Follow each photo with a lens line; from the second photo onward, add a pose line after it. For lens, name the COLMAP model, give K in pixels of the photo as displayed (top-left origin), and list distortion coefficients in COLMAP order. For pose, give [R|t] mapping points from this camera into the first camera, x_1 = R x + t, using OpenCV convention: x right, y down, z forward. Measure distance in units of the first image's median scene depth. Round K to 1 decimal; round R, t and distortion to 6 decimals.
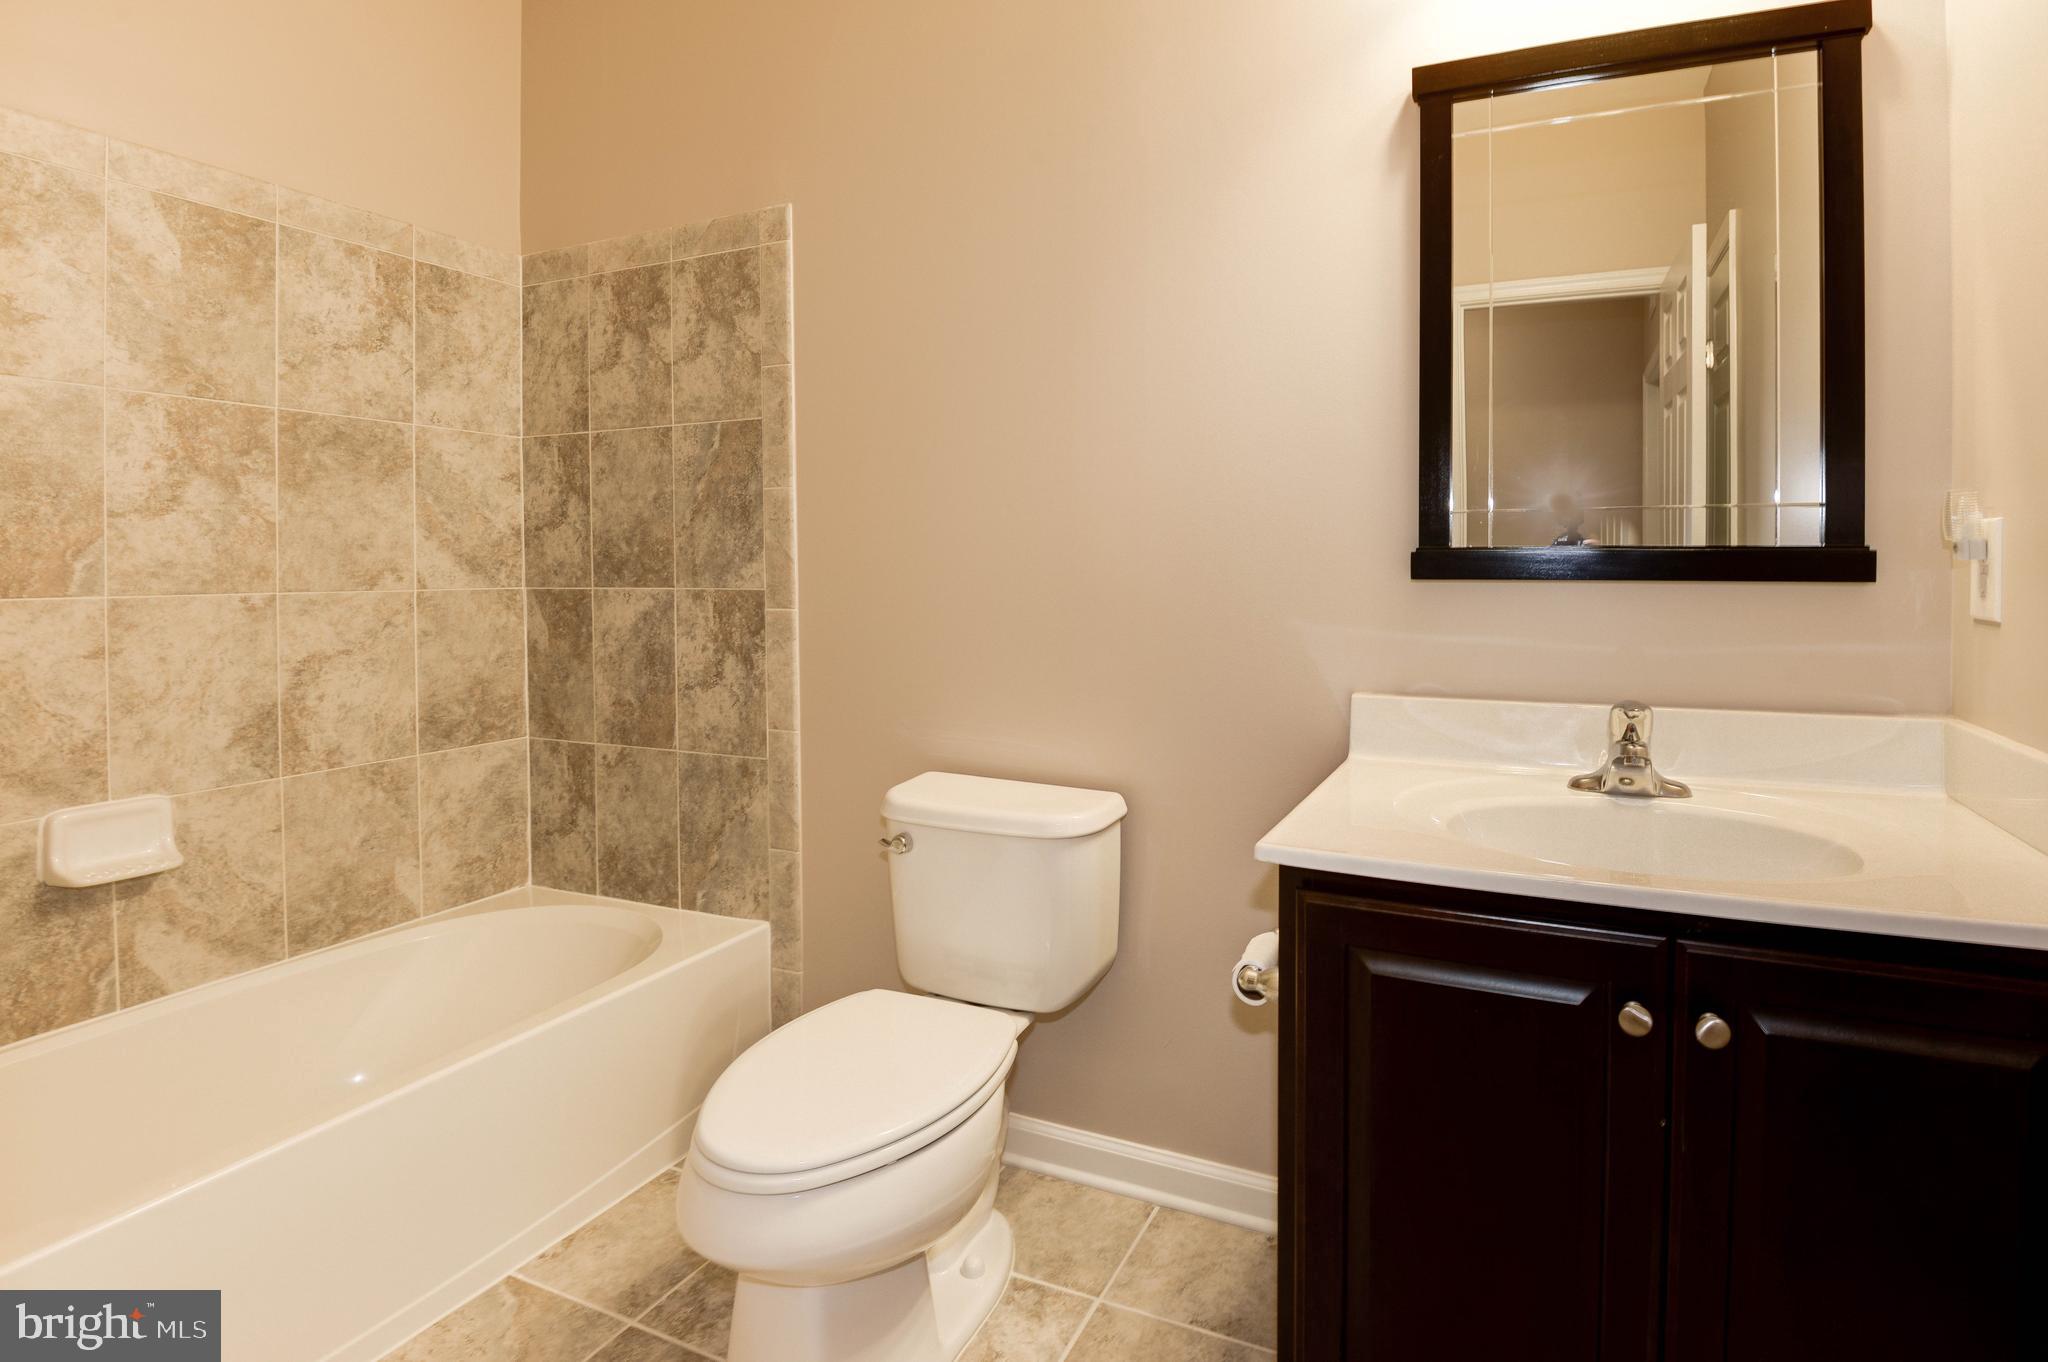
lens RADIAL K [[975.5, 0, 1021.2], [0, 975.5, 572.7], [0, 0, 1]] dist [0.024569, -0.022355]
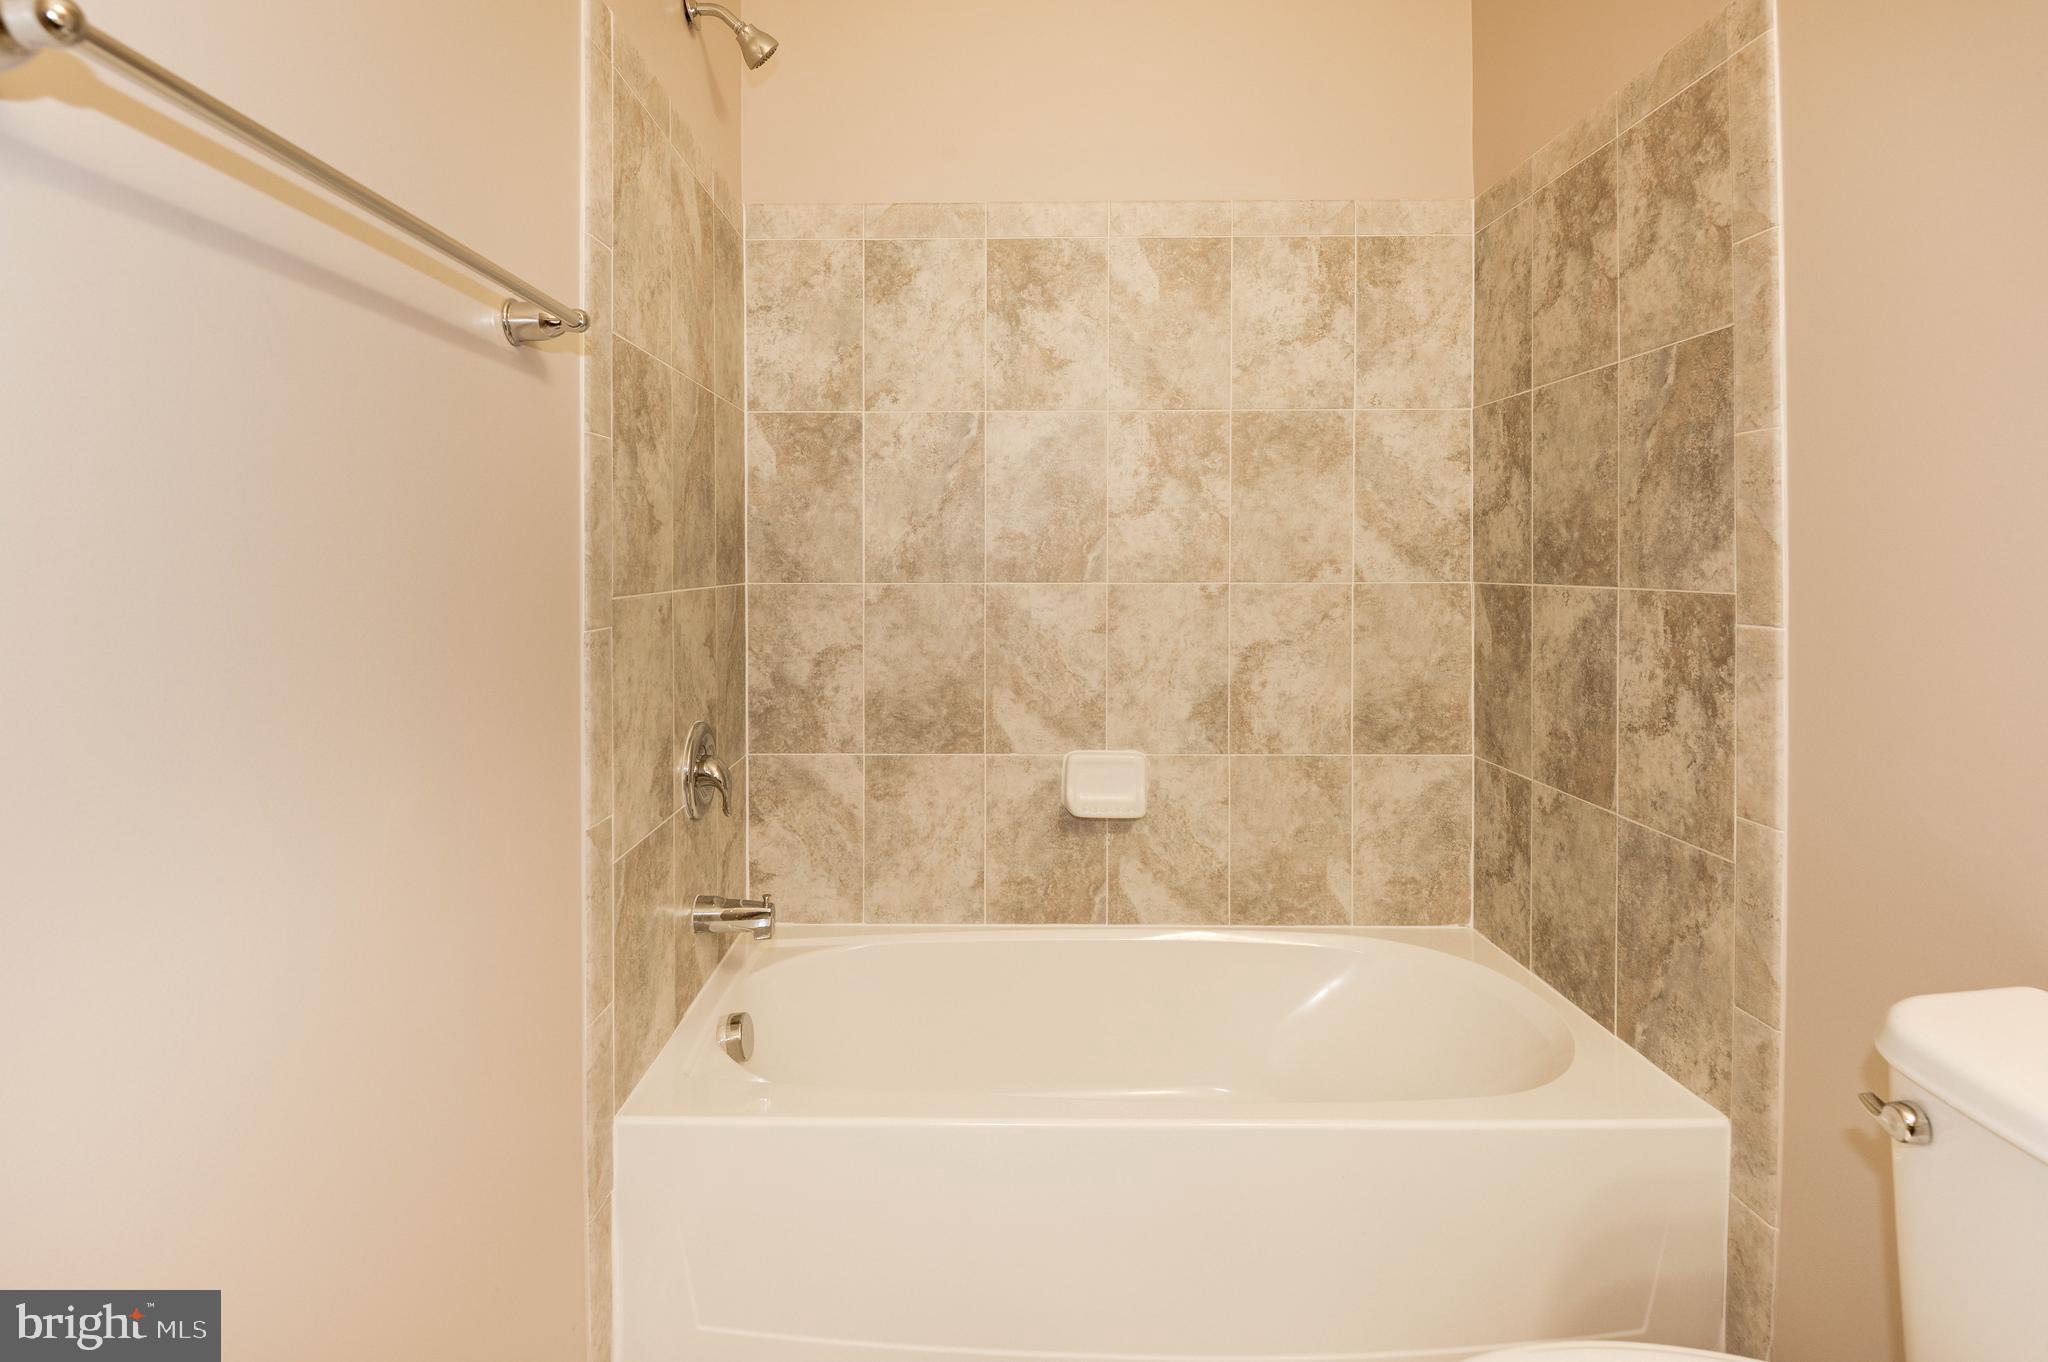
lens RADIAL K [[975.5, 0, 1021.2], [0, 975.5, 572.7], [0, 0, 1]] dist [0.024569, -0.022355]
pose [[0.483234, 0.013265, -0.875391, 0.066830], [-0.005297, 0.999911, 0.012227, -0.001941], [0.875475, -0.001271, 0.483261, 0.272201]]
